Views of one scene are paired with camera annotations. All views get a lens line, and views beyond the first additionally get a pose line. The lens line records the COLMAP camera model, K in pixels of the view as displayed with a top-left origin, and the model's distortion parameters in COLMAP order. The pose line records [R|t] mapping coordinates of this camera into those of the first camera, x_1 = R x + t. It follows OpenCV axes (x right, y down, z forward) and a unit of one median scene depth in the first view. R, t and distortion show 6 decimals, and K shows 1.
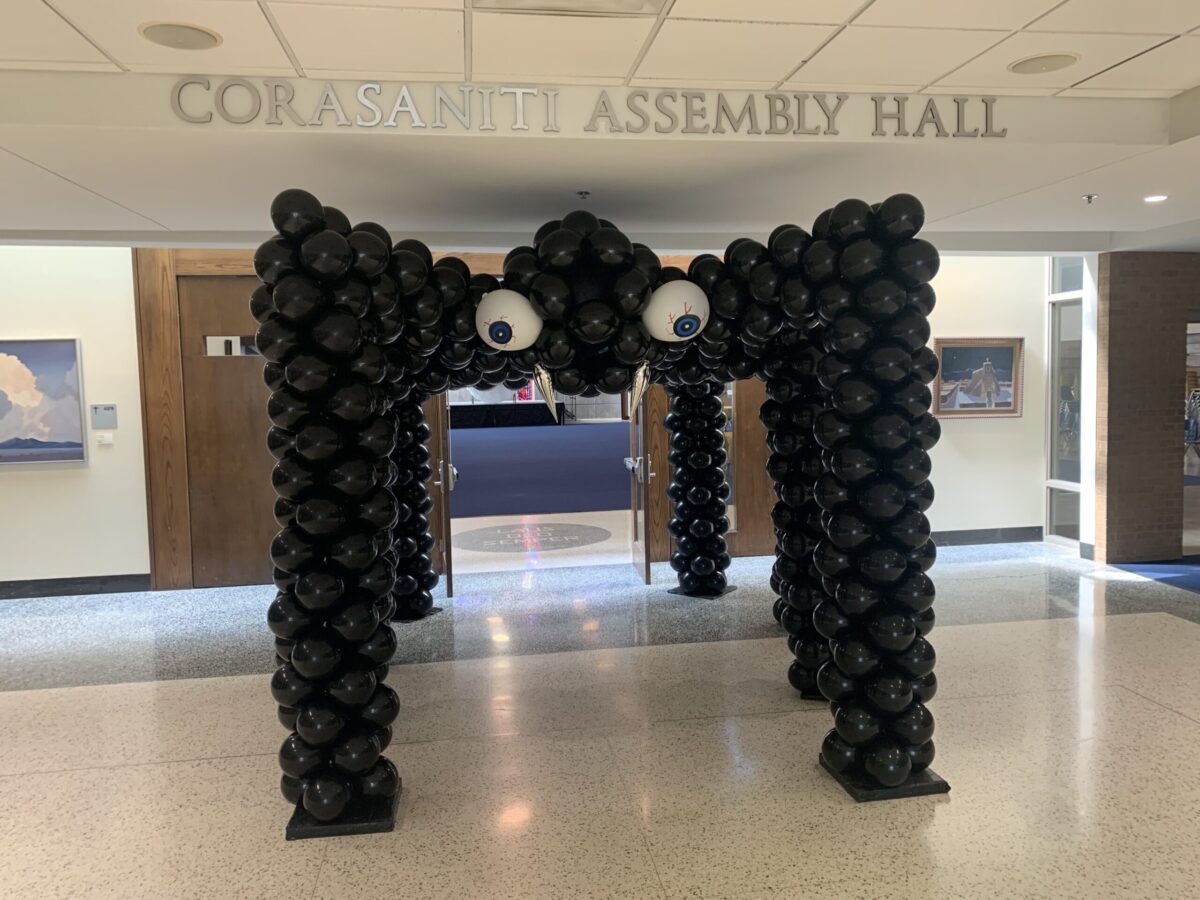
lens RADIAL K [[951.6, 0, 600.0], [0, 951.6, 450.0], [0, 0, 1]] dist [-0.003283, -0.001284]
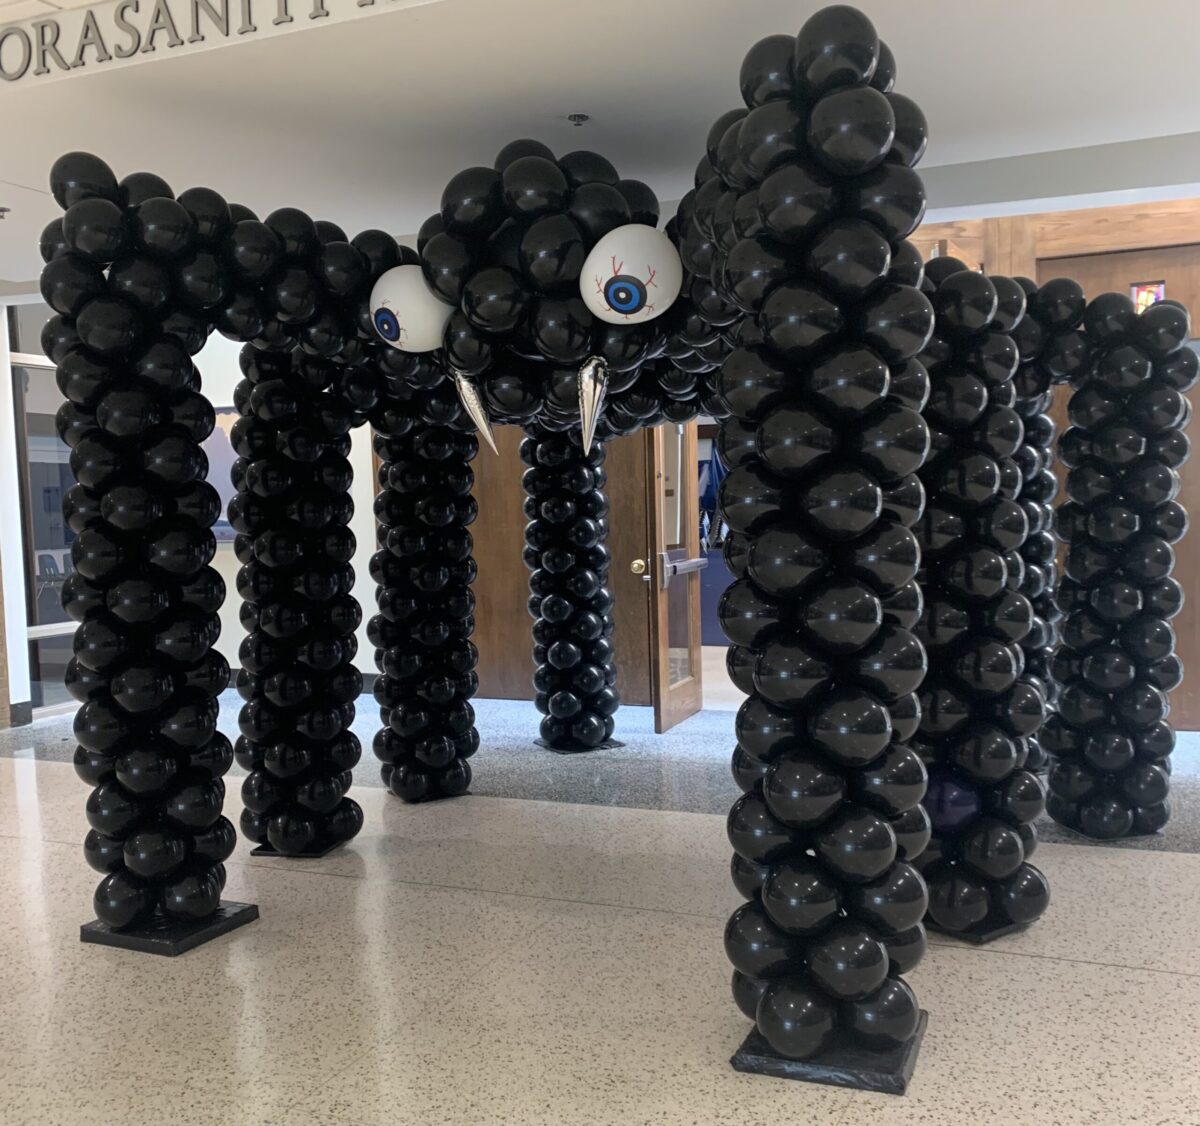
lens RADIAL K [[1245.8, 0, 600.6], [0, 1245.8, 632.5], [0, 0, 1]] dist [-0.008358, -0.006103]
pose [[0.847217, 0.058252, -0.528043, 0.393394], [-0.040199, 0.998150, 0.045616, 0.043360], [0.529724, -0.017420, 0.847991, 0.198261]]
